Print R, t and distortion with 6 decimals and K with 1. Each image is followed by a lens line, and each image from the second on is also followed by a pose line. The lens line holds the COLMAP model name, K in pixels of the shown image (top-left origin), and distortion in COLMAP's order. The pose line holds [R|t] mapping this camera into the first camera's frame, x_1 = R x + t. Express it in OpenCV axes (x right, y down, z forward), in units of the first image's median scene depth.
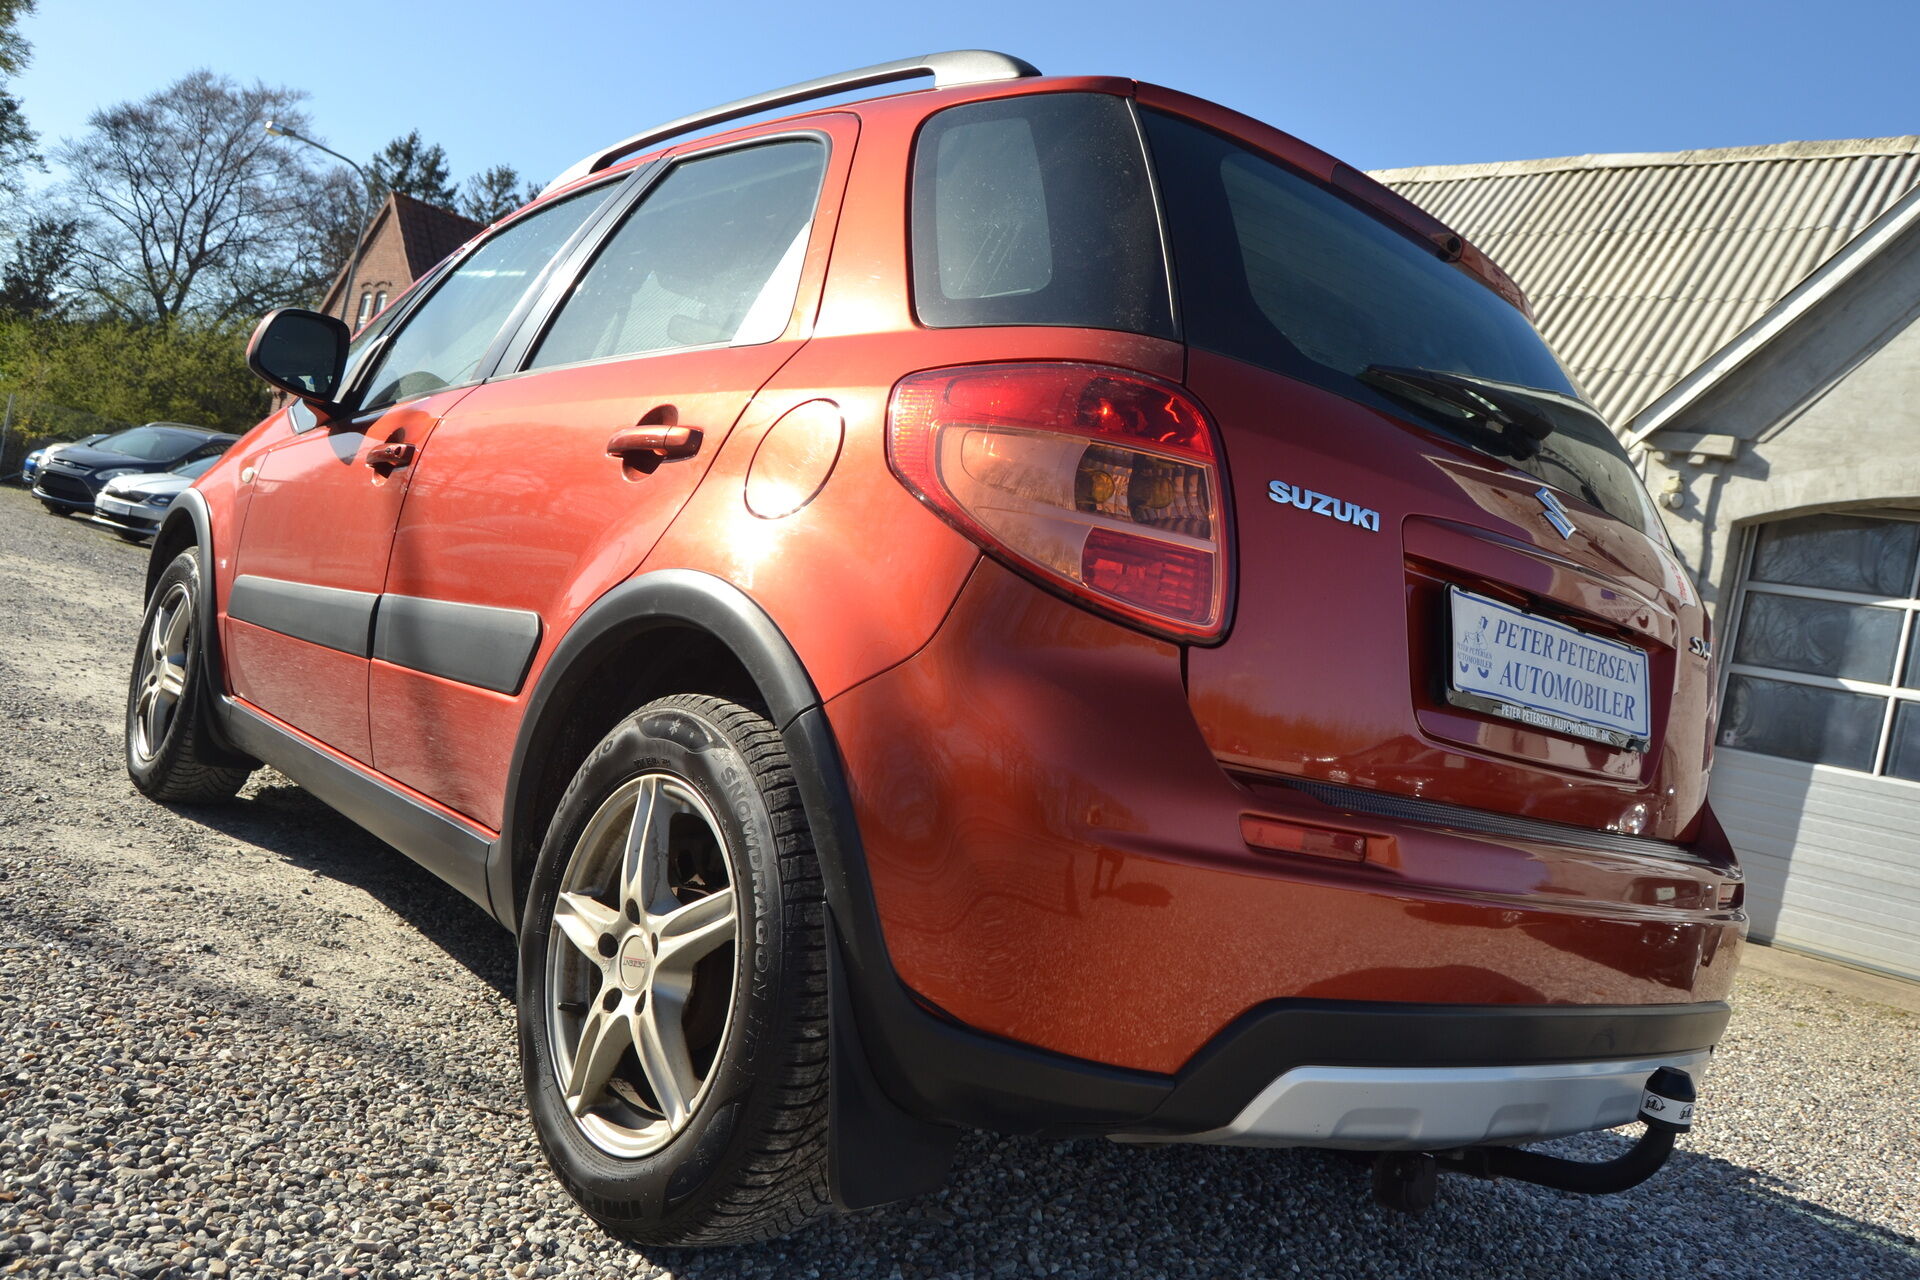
lens RADIAL K [[1552.9, 0, 960.0], [0, 1552.9, 640.0], [0, 0, 1]] dist [-0.069953, 0.009786]
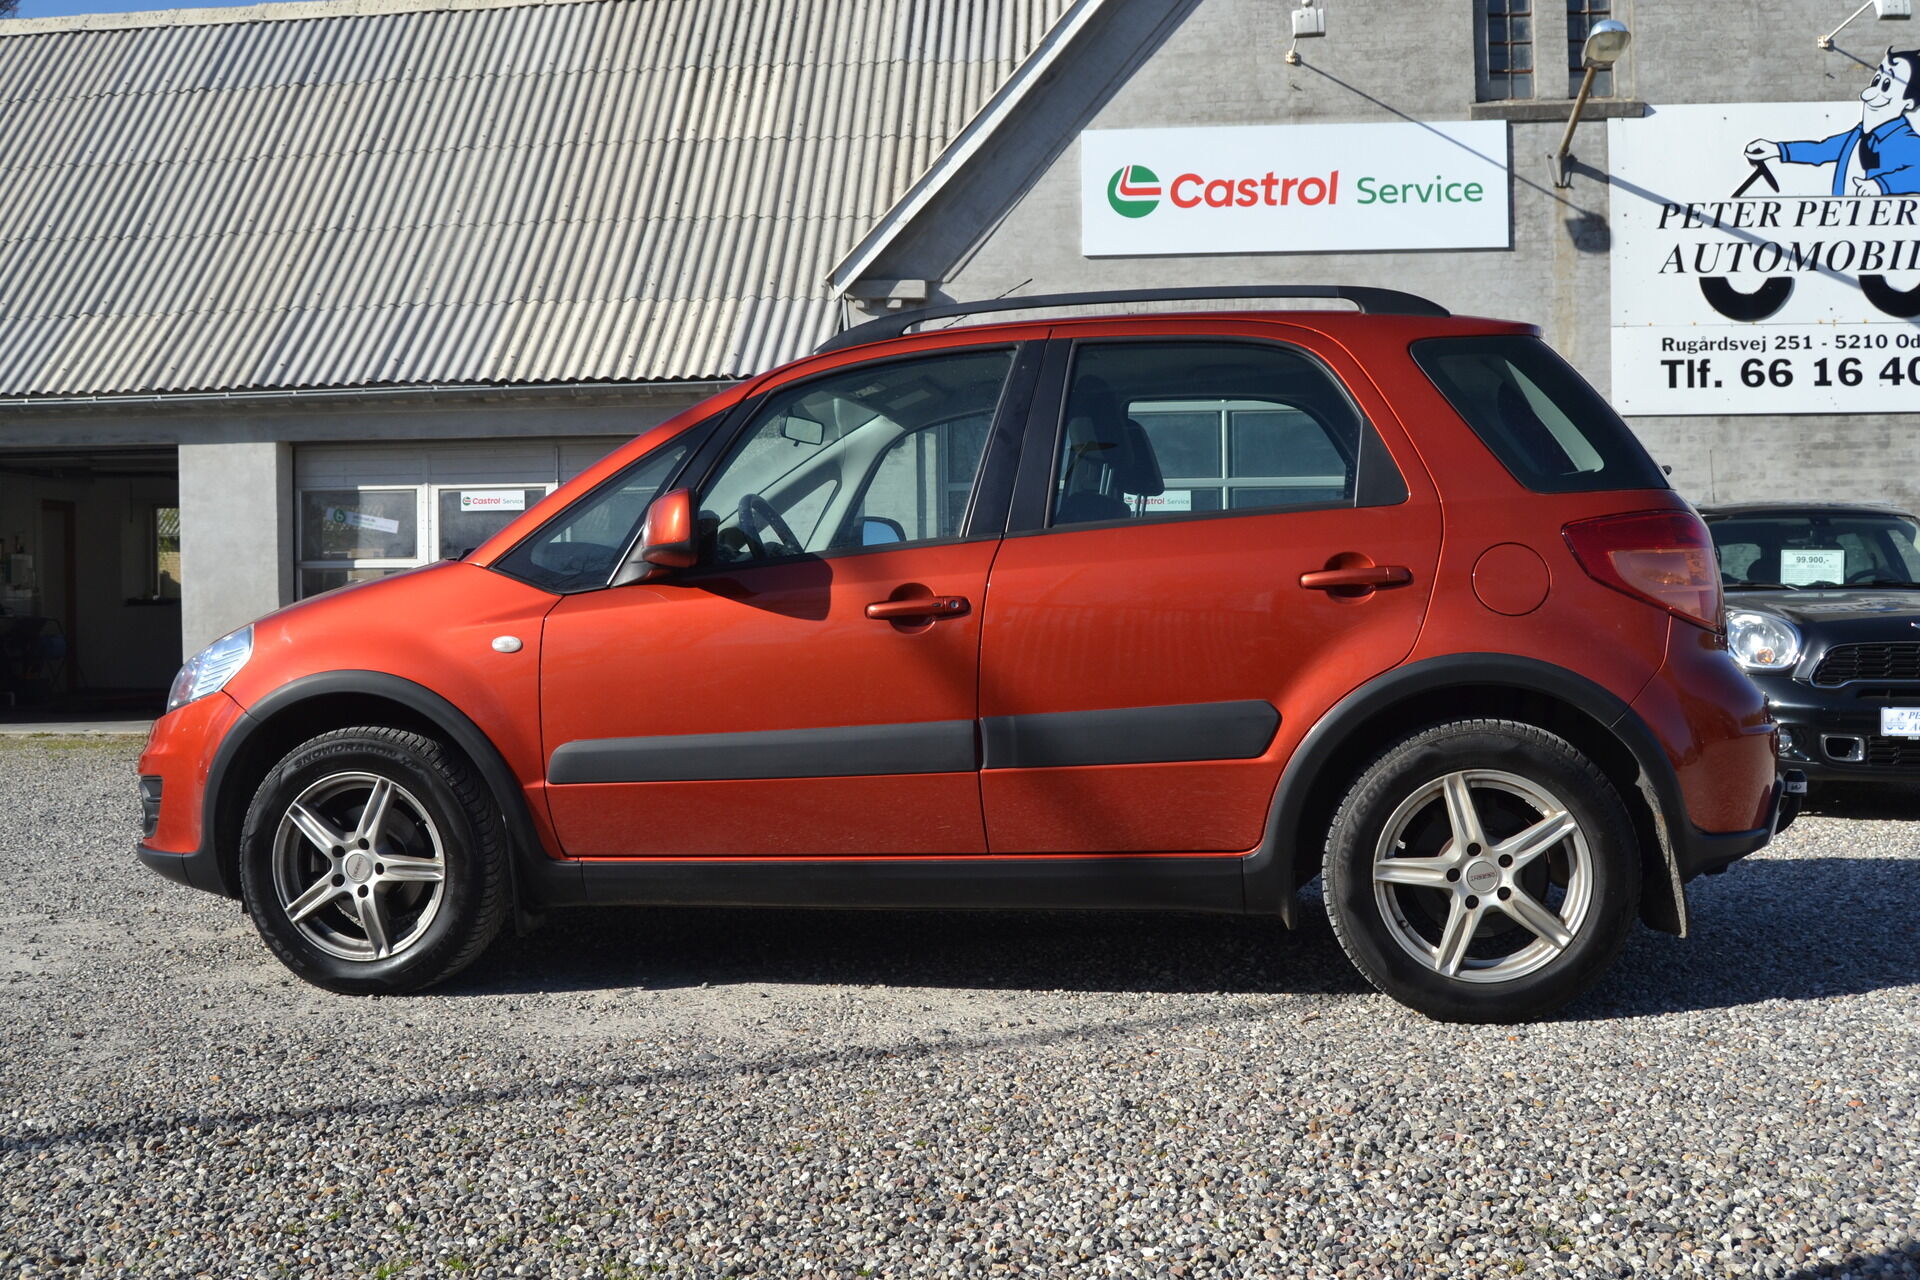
lens RADIAL K [[1848.9, 0, 960.0], [0, 1848.9, 640.0], [0, 0, 1]] dist [-0.095346, 0.064450]
pose [[0.752761, -0.231304, 0.616319, -1.847854], [0.166837, 0.972704, 0.161283, -0.481334], [-0.636802, -0.018583, 0.770804, -0.227308]]
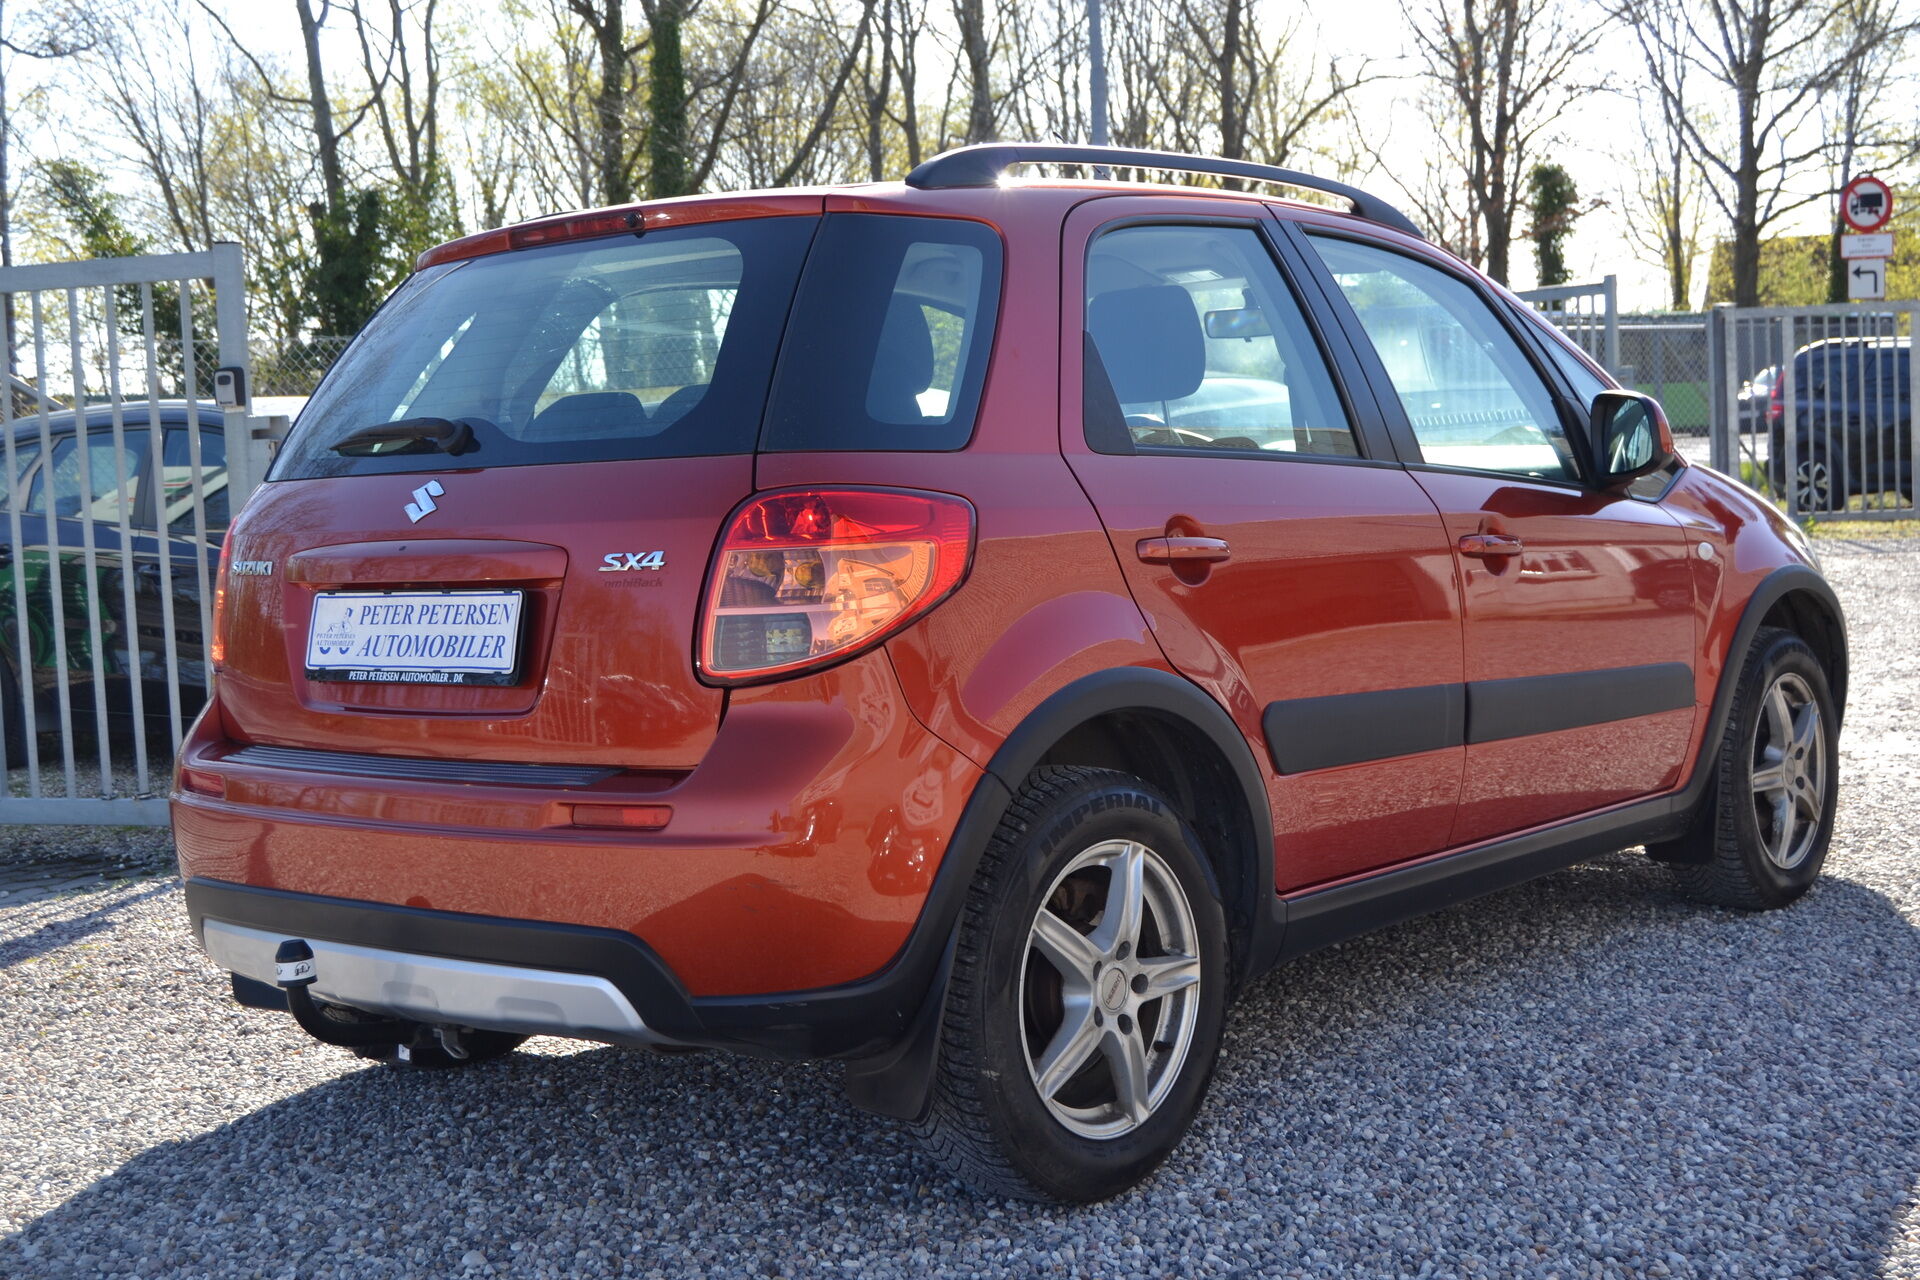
lens RADIAL K [[2513.5, 0, 960.0], [0, 2513.5, 640.0], [0, 0, 1]] dist [-0.029264, -0.058480]
pose [[0.141357, -0.141206, -0.979836, 2.443427], [0.091443, 0.987406, -0.129104, 0.327826], [0.985726, -0.071349, 0.152489, 1.149920]]
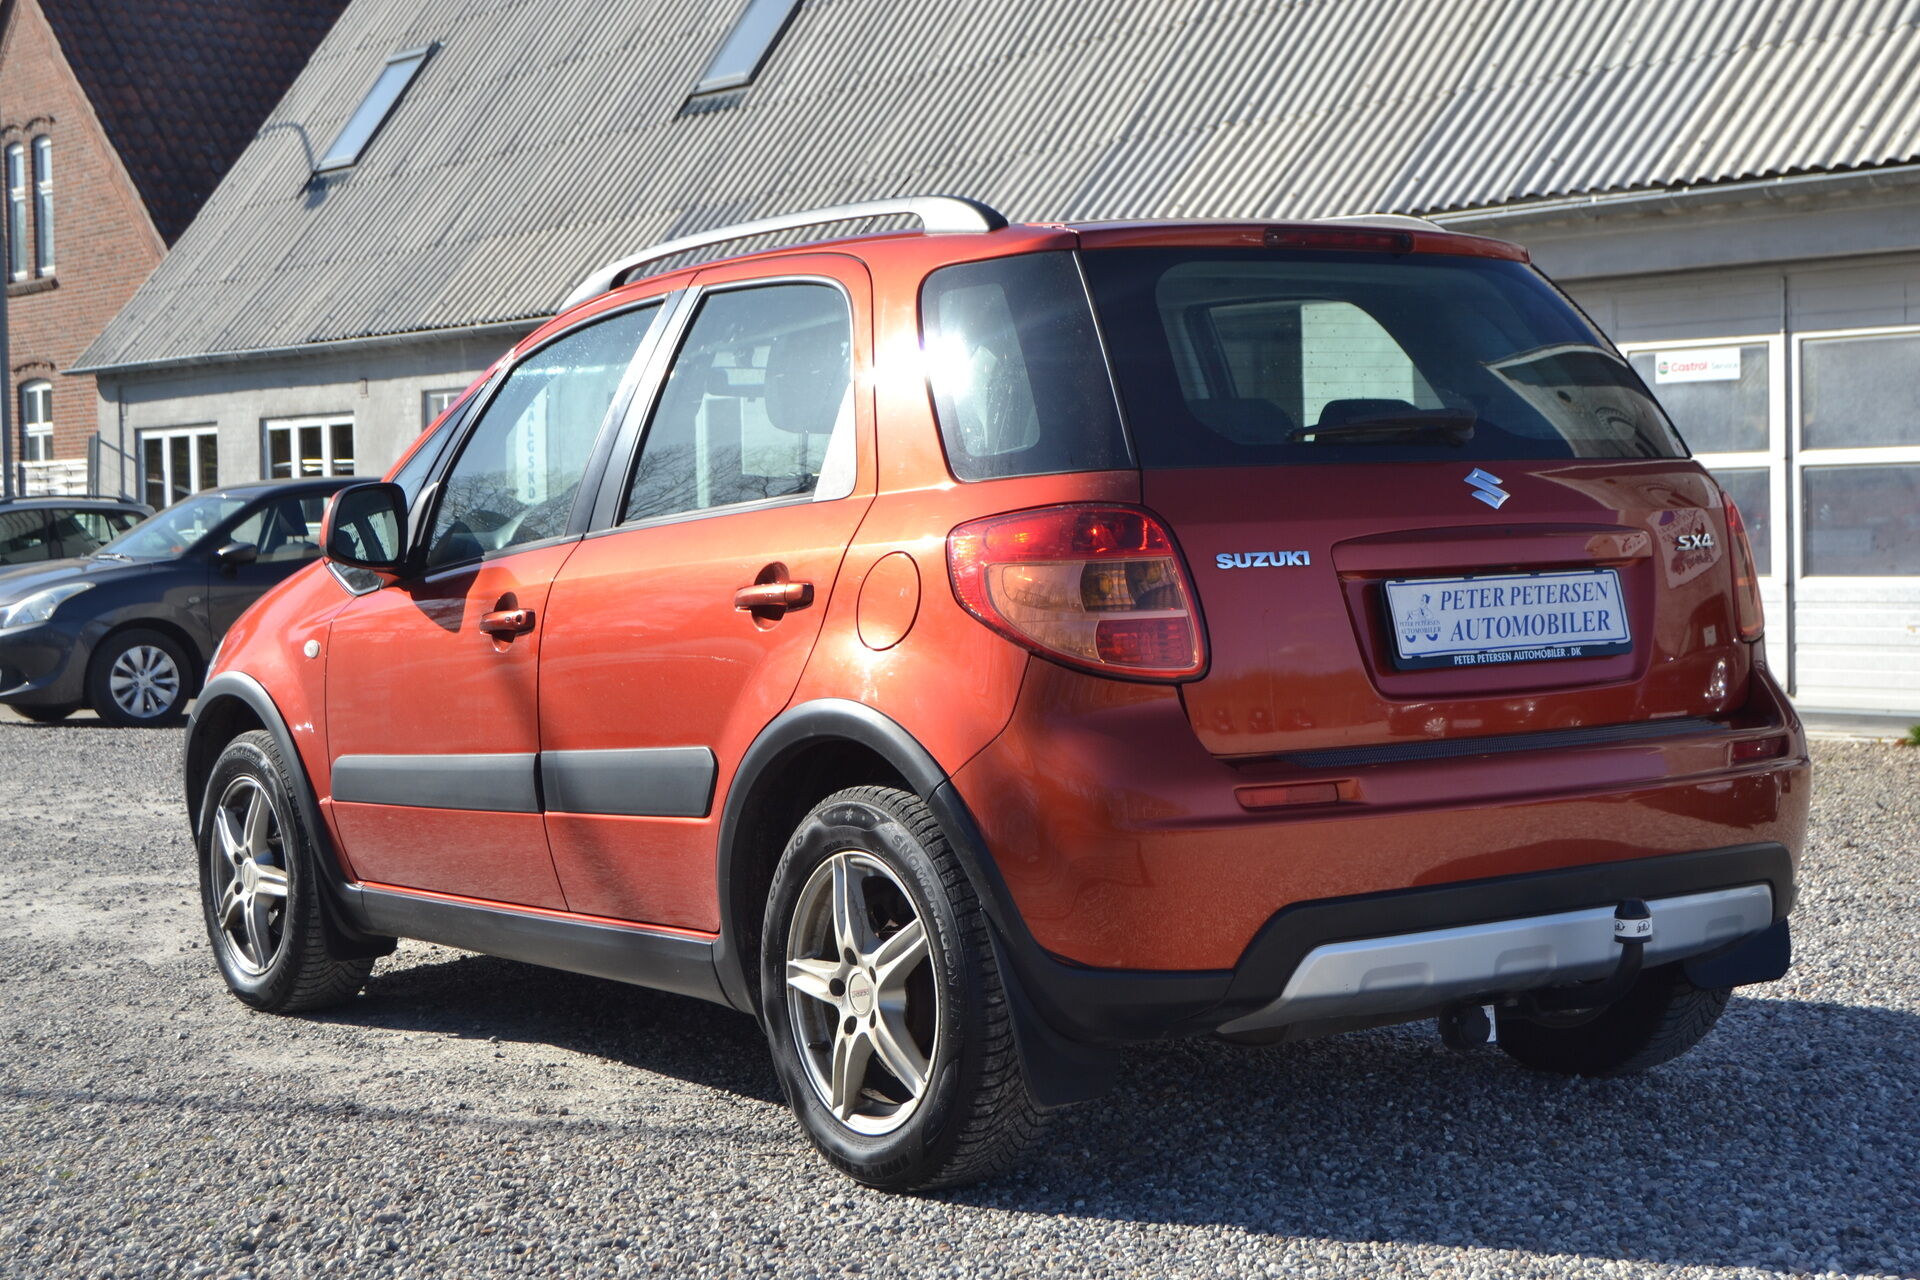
lens RADIAL K [[3149.8, 0, 960.0], [0, 3149.8, 640.0], [0, 0, 1]] dist [-0.007792, -0.132974]
pose [[0.967931, -0.230166, -0.100666, 0.211415], [0.234096, 0.971782, 0.028979, -0.142995], [0.091155, -0.051615, 0.994498, -1.642957]]
